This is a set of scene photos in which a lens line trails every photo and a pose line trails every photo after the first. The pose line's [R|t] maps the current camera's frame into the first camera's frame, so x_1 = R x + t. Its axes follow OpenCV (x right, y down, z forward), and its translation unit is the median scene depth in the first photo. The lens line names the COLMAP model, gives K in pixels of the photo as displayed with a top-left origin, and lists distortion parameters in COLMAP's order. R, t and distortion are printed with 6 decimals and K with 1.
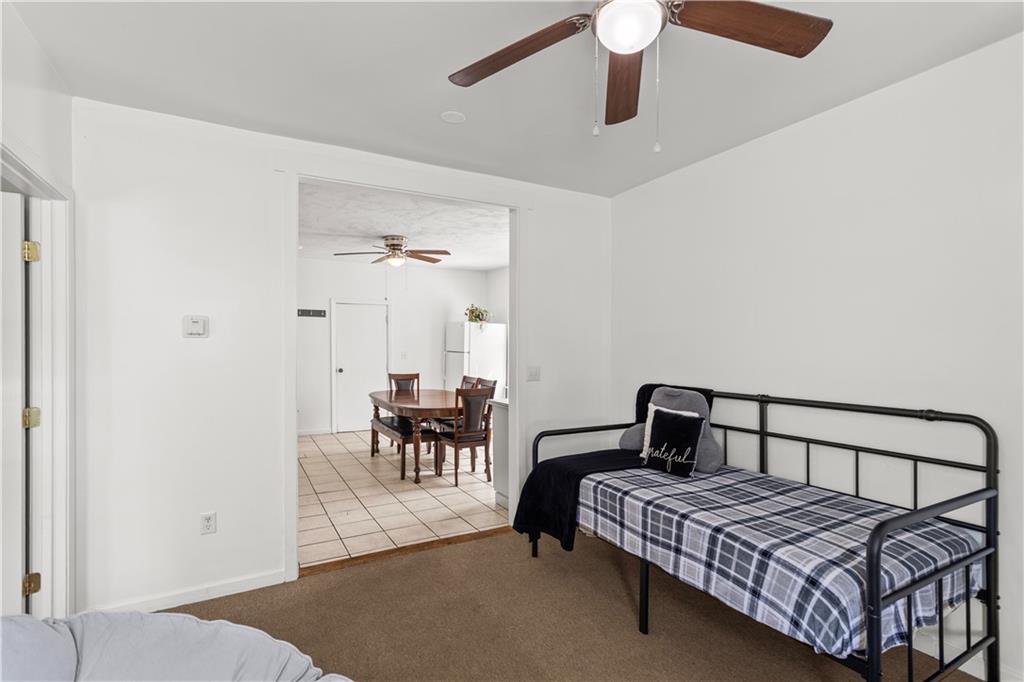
lens RADIAL K [[486.2, 0, 521.6], [0, 486.2, 350.5], [0, 0, 1]] dist [0.001026, 0.003460]
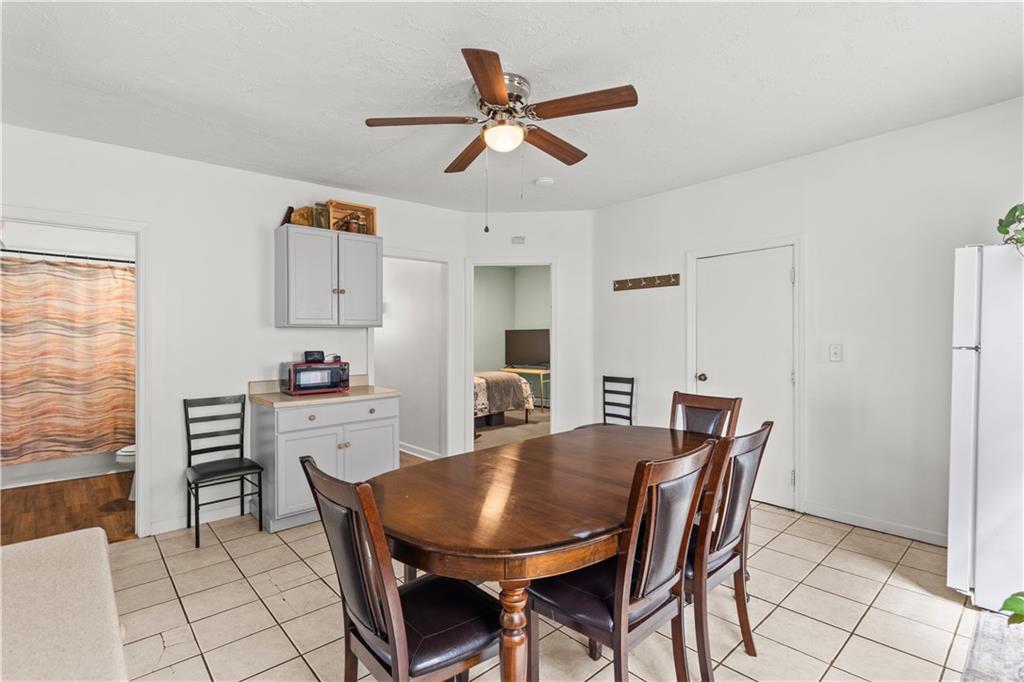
lens RADIAL K [[486.2, 0, 514.2], [0, 486.2, 338.9], [0, 0, 1]] dist [0.001026, 0.003460]
pose [[0.194720, -0.007423, -0.980831, 0.156434], [-0.004997, 0.999951, -0.008560, 0.002905], [0.980846, 0.006568, 0.194673, 0.786534]]
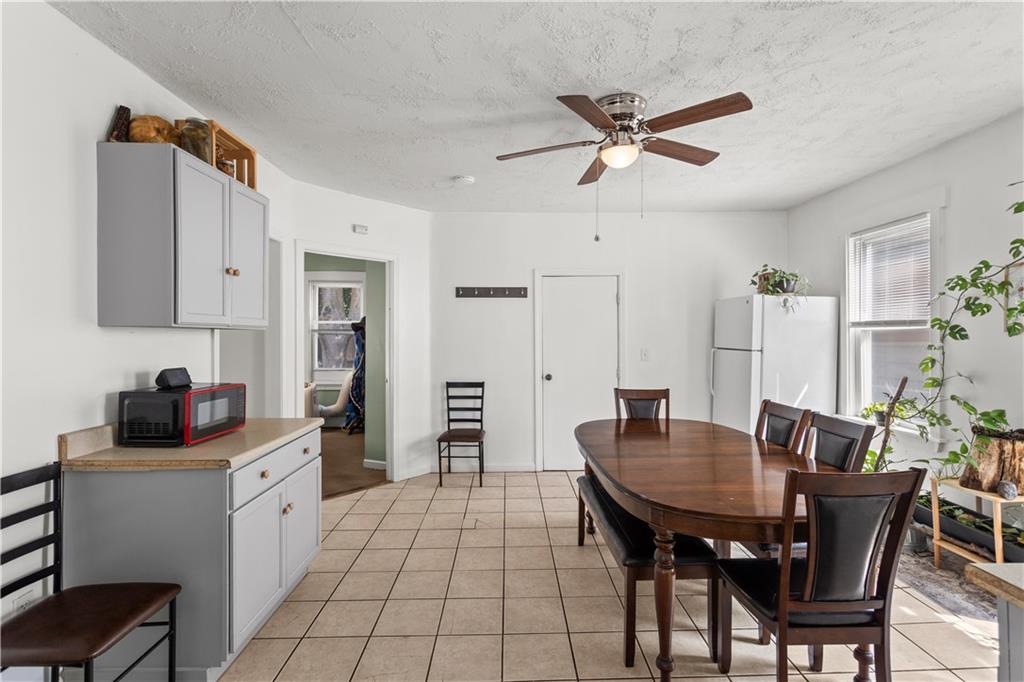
lens RADIAL K [[486.2, 0, 524.2], [0, 486.2, 344.0], [0, 0, 1]] dist [0.001026, 0.003460]
pose [[0.878212, -0.004175, -0.478253, -0.097304], [0.002099, 0.999986, -0.004874, -0.001428], [0.478267, 0.003277, 0.878208, 0.465906]]
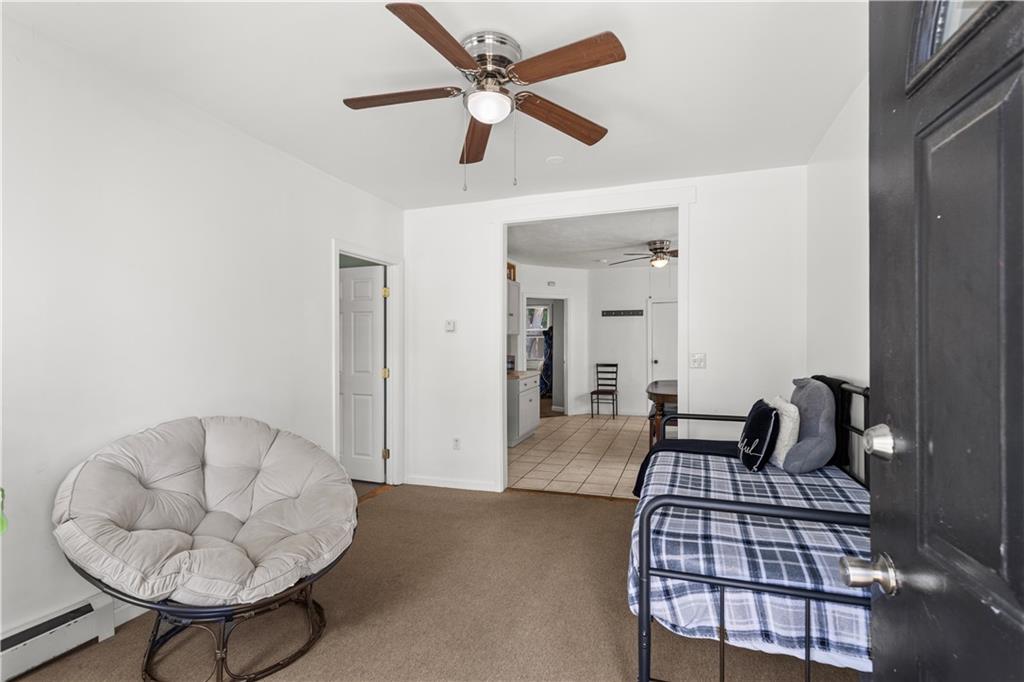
lens RADIAL K [[486.2, 0, 536.3], [0, 486.2, 348.3], [0, 0, 1]] dist [0.001026, 0.003460]
pose [[0.673210, -0.001359, -0.739450, 0.327203], [0.000337, 0.999999, -0.001530, 0.012736], [0.739451, 0.000781, 0.673210, 0.031277]]
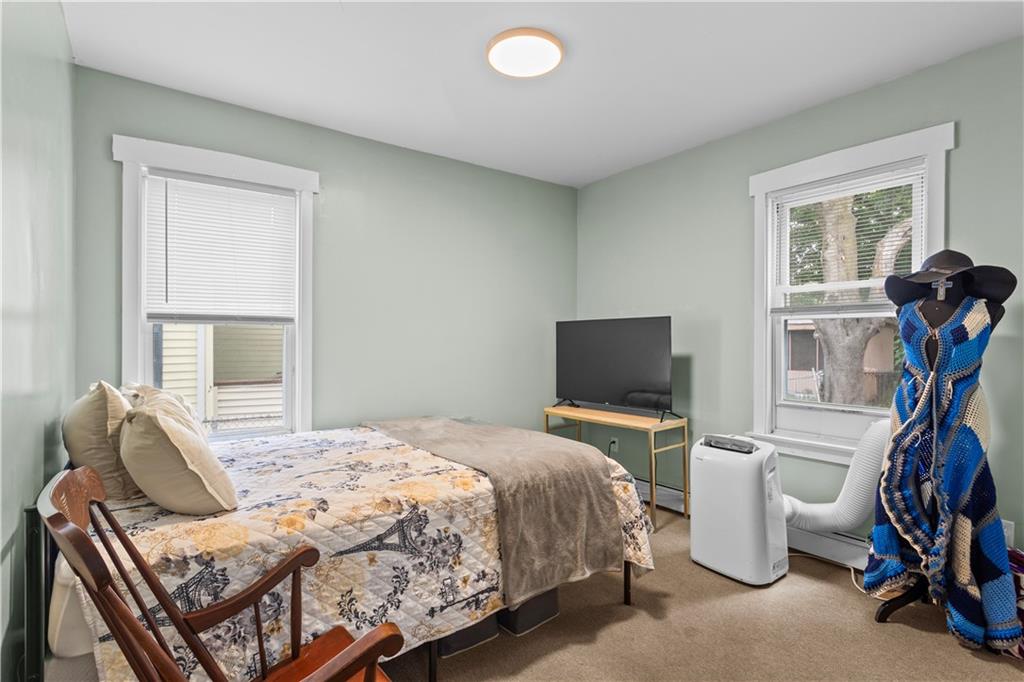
lens RADIAL K [[486.2, 0, 513.9], [0, 486.2, 344.6], [0, 0, 1]] dist [0.001026, 0.003460]
pose [[0.102490, -0.004358, -0.994724, -0.617308], [-0.011621, 0.999917, -0.005578, -0.000569], [0.994666, 0.012132, 0.102431, 0.917057]]
